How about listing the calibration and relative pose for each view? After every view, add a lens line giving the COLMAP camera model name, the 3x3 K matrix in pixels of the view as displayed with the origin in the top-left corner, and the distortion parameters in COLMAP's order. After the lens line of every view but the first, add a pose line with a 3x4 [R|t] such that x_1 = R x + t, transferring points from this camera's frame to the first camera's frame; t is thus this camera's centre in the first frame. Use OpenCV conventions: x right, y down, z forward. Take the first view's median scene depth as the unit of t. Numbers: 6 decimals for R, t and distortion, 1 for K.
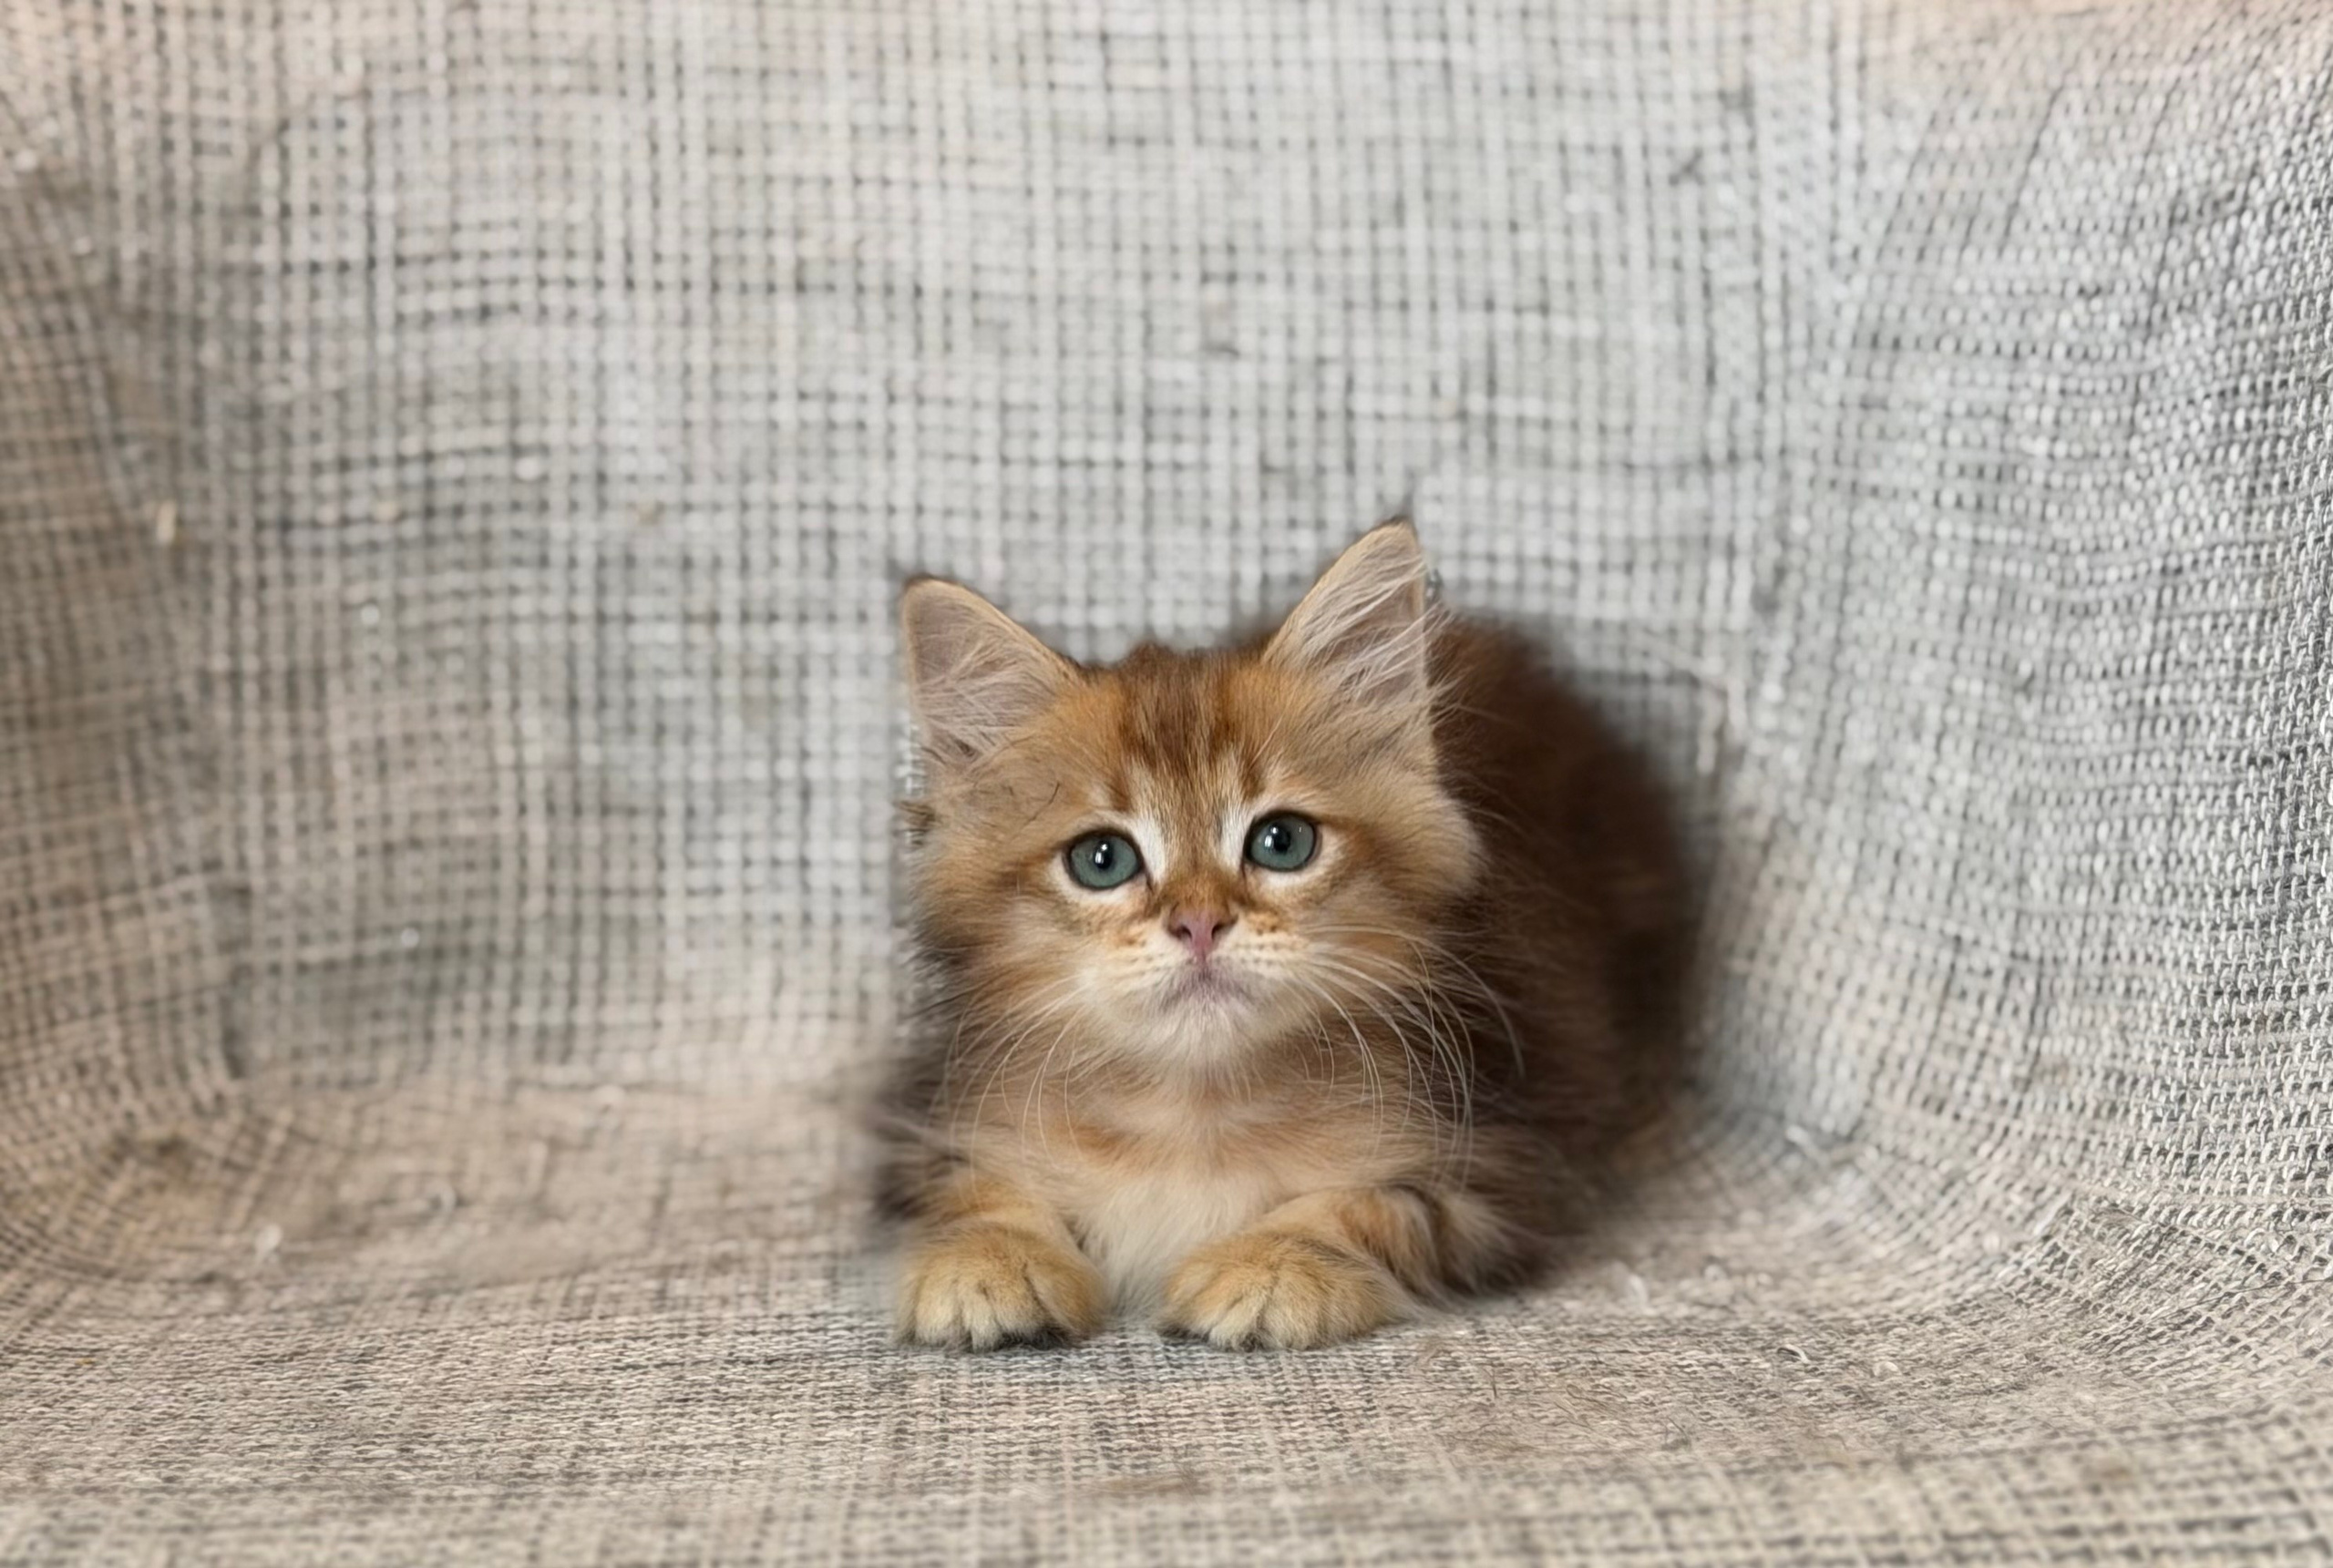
lens RADIAL K [[4469.9, 0, 1203.6], [0, 4469.9, 860.0], [0, 0, 1]] dist [0.154769, -0.074667]
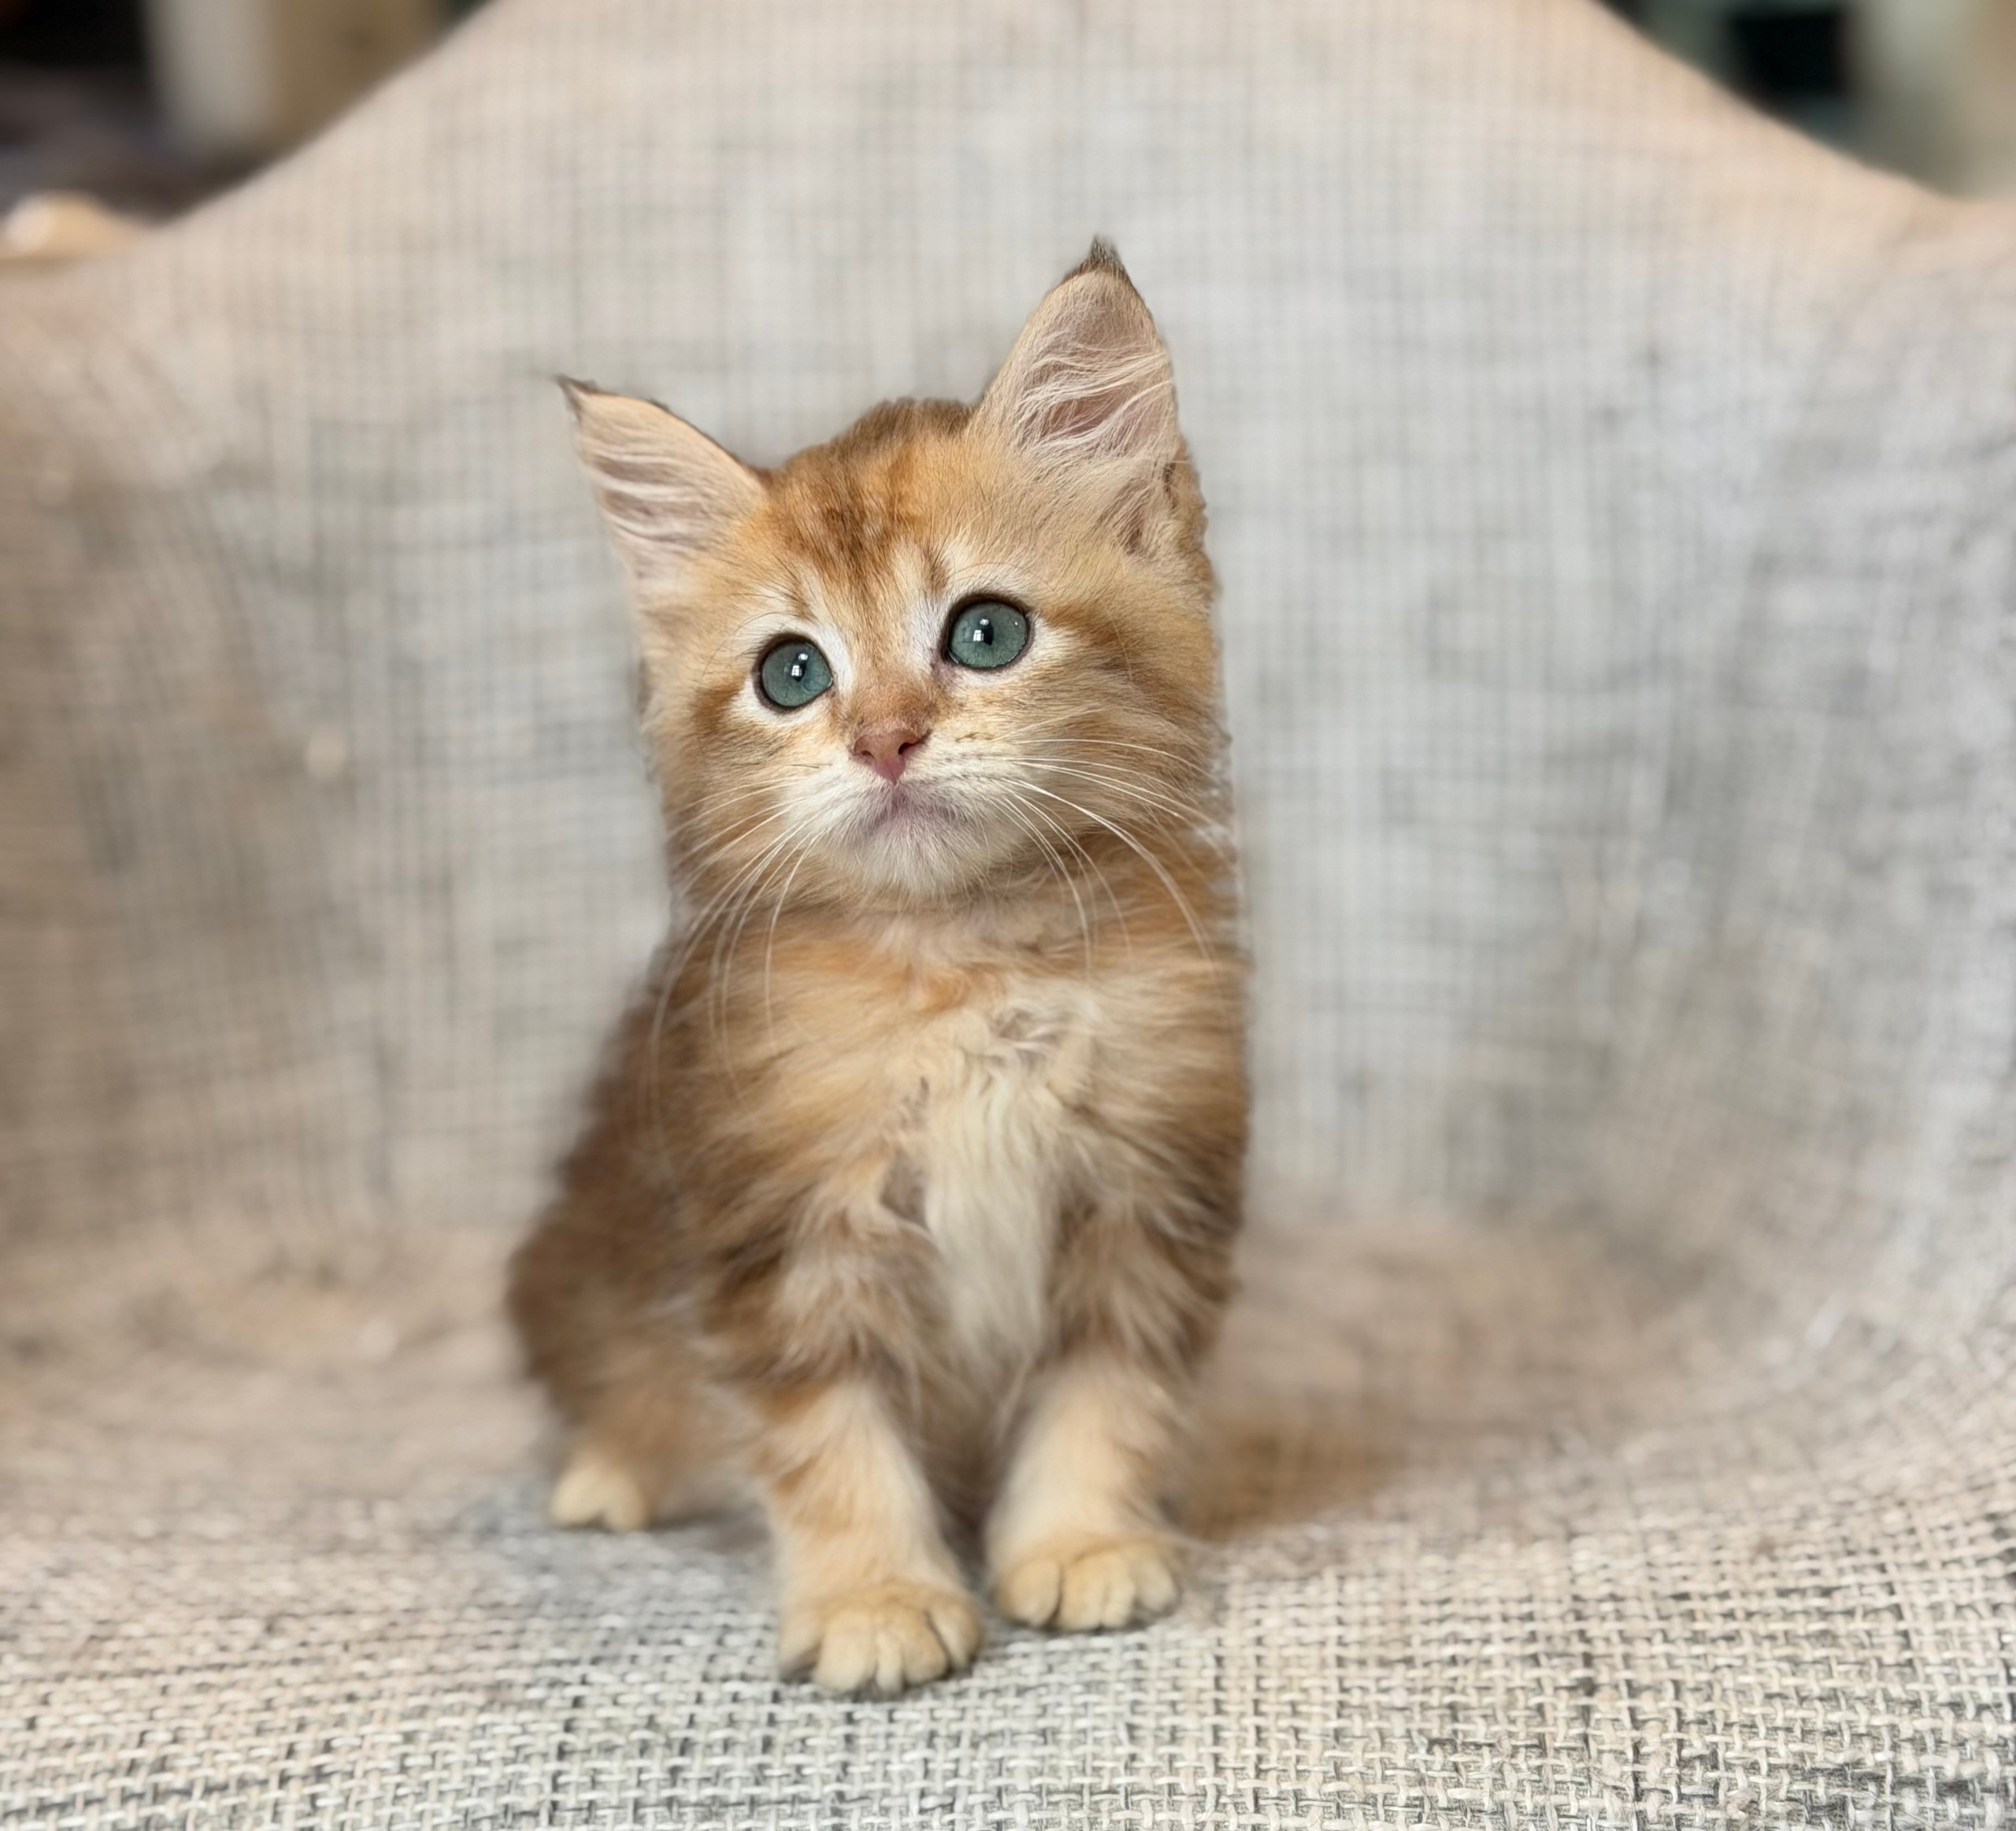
lens RADIAL K [[3800.7, 0, 1010.4], [0, 3800.7, 1238.3], [0, 0, 1]] dist [0.135056, -0.095516]
pose [[0.988821, 0.002950, -0.149077, 0.109054], [0.005181, 0.998521, 0.054123, 0.001493], [0.149016, -0.054290, 0.987343, 0.002892]]
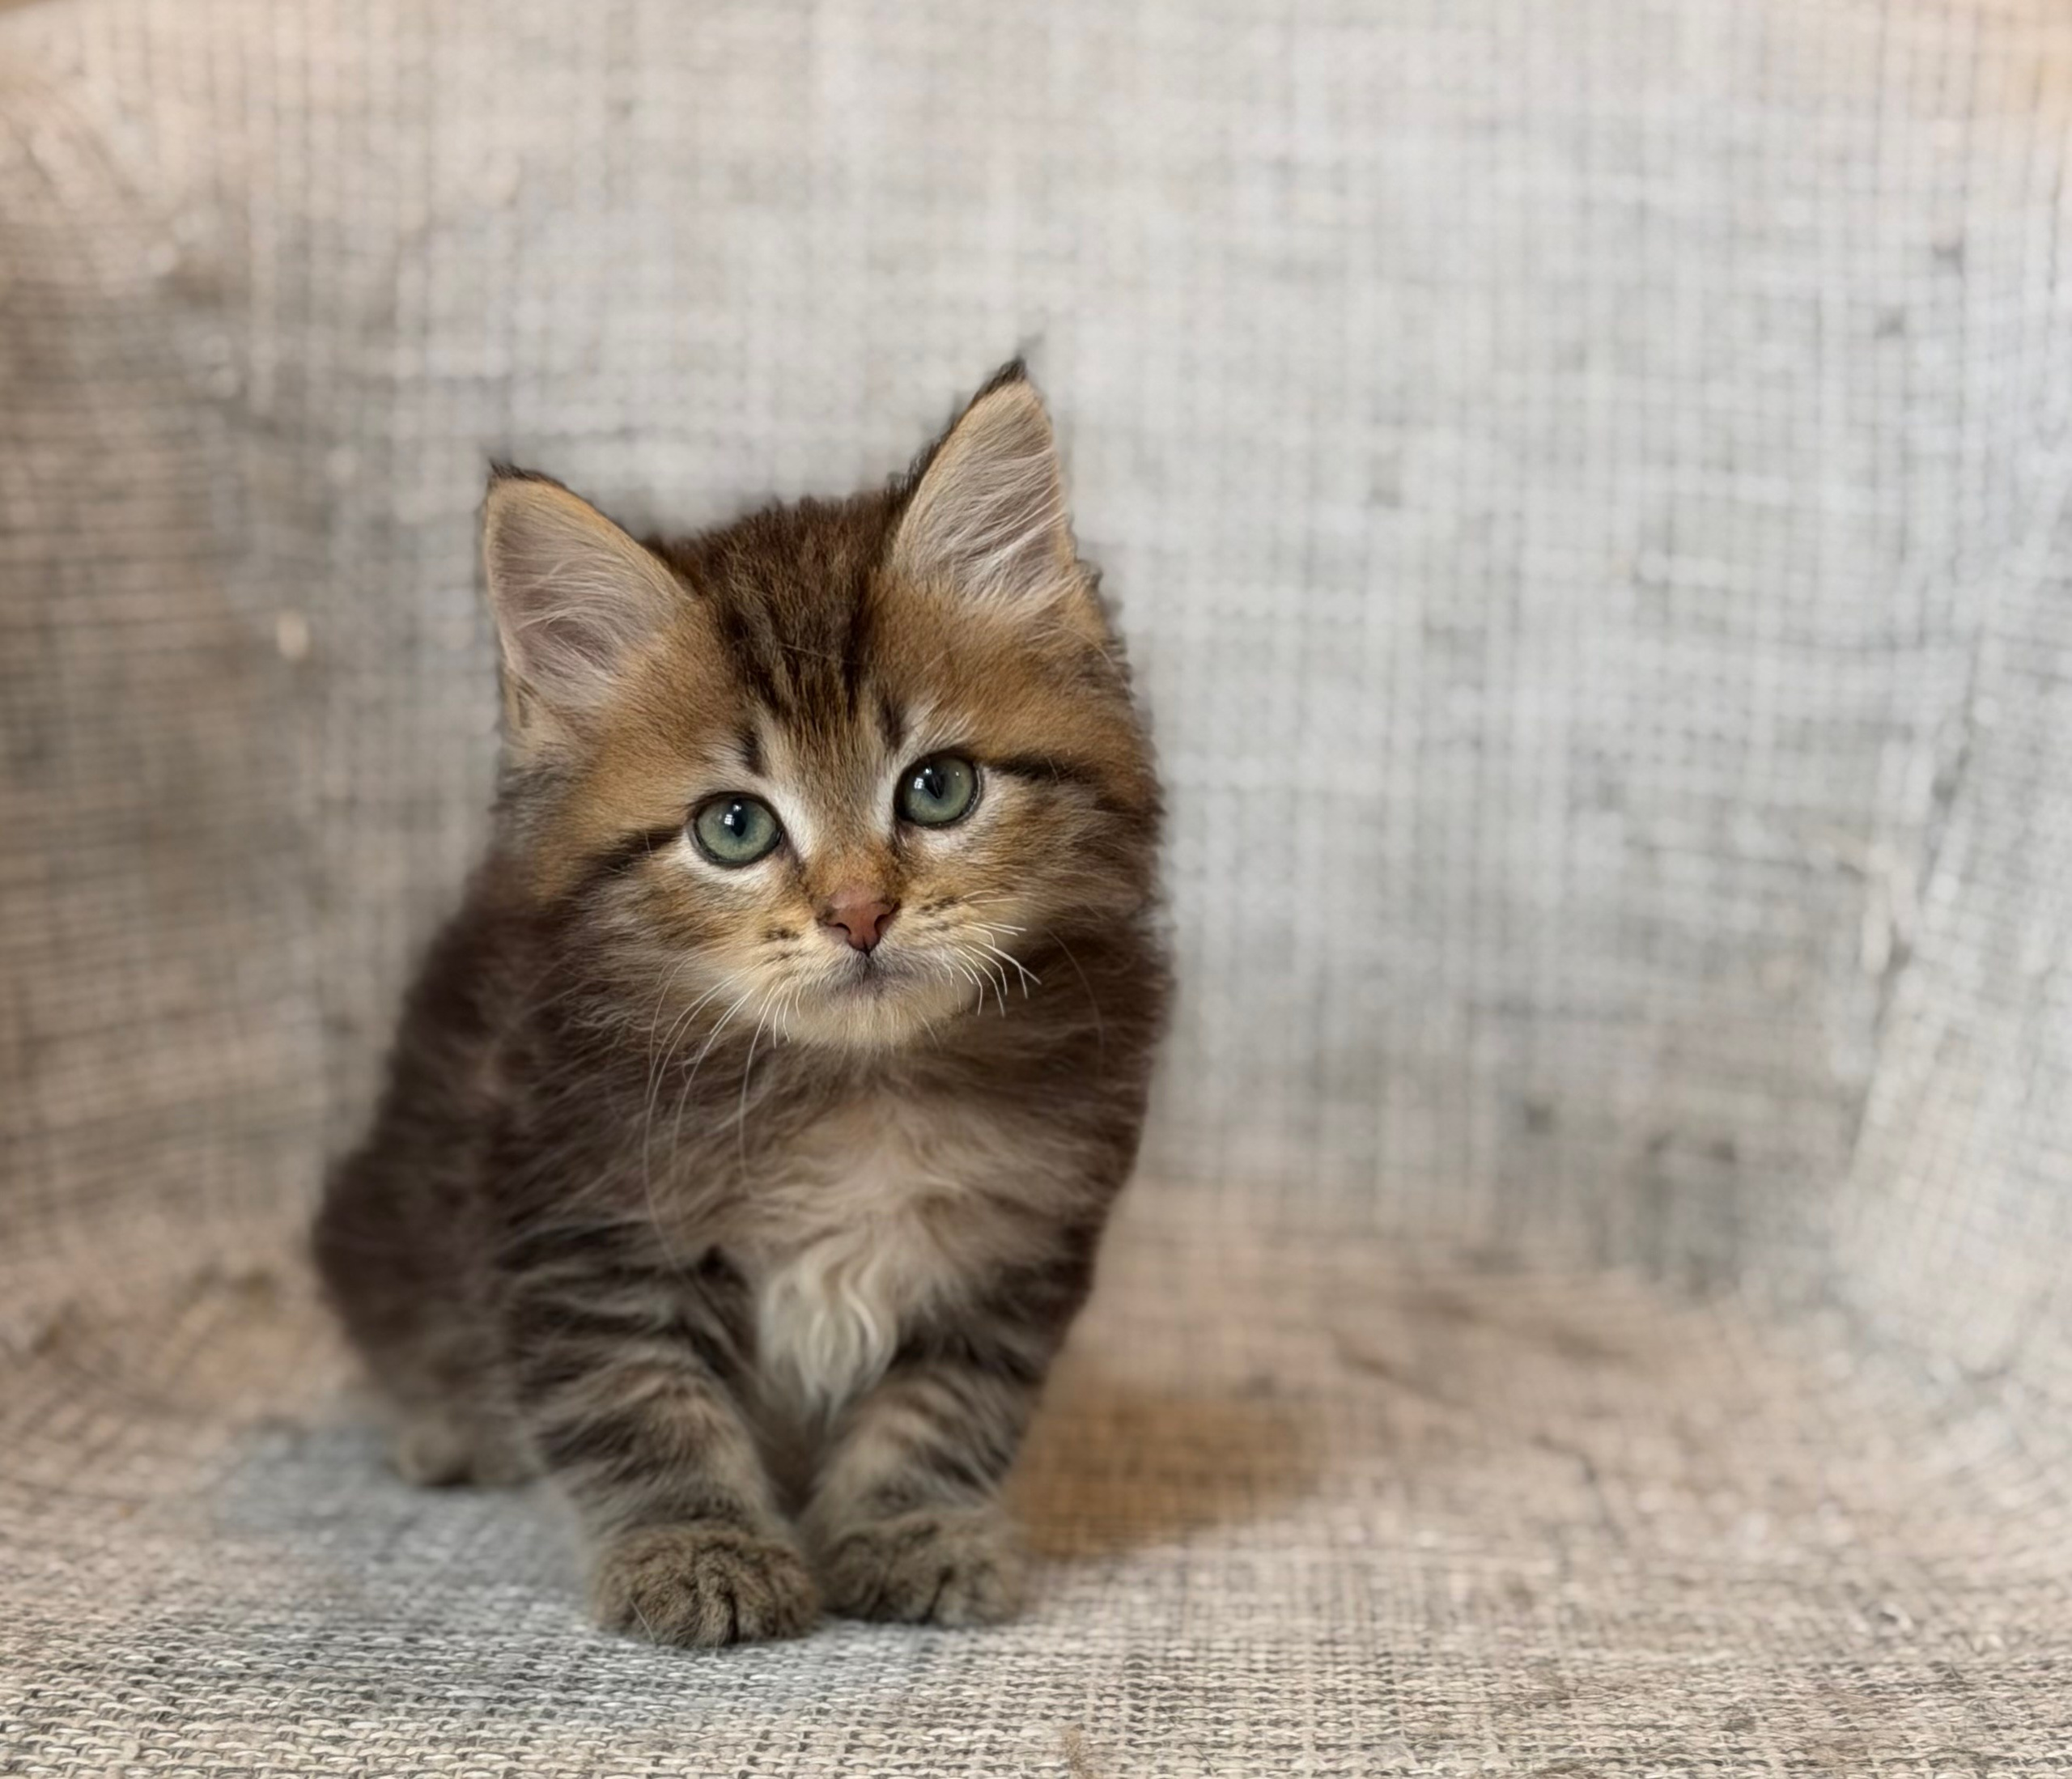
lens RADIAL K [[4448.4, 0, 1074.0], [0, 4448.4, 1137.0], [0, 0, 1]] dist [0.150356, -0.098025]
pose [[0.994847, 0.052221, -0.086903, 0.029889], [-0.048625, 0.997891, 0.042995, -0.017510], [0.088966, -0.038548, 0.995288, 0.047280]]
